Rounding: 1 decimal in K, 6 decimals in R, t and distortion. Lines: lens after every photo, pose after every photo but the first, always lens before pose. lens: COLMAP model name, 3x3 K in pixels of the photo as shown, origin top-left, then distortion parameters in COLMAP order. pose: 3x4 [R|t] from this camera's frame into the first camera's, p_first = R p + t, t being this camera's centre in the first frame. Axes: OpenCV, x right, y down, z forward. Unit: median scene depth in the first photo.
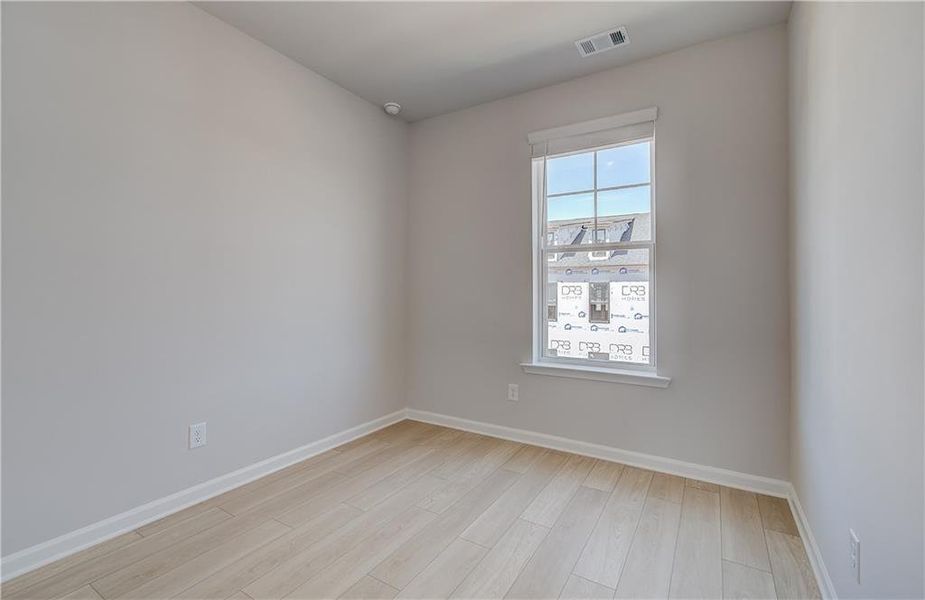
lens RADIAL K [[402.1, 0, 452.1], [0, 402.1, 292.5], [0, 0, 1]] dist [0.002367, 0.000373]
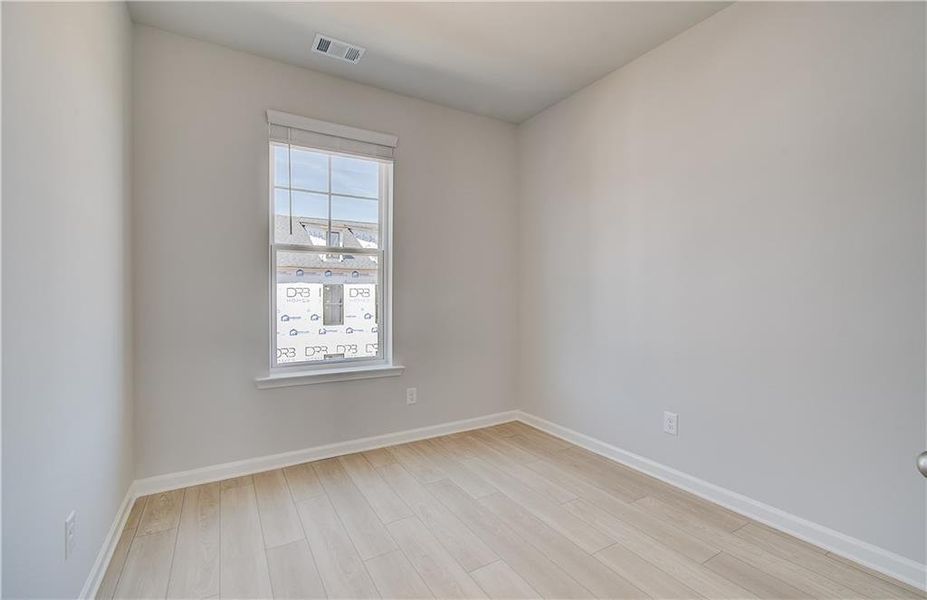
lens RADIAL K [[403.0, 0, 457.9], [0, 403.0, 294.1], [0, 0, 1]] dist [0.002367, 0.000373]
pose [[0.482913, 0.002597, 0.875664, -0.373845], [-0.003502, 0.999993, -0.001035, -0.001563], [-0.875661, -0.002567, 0.482919, 0.237078]]
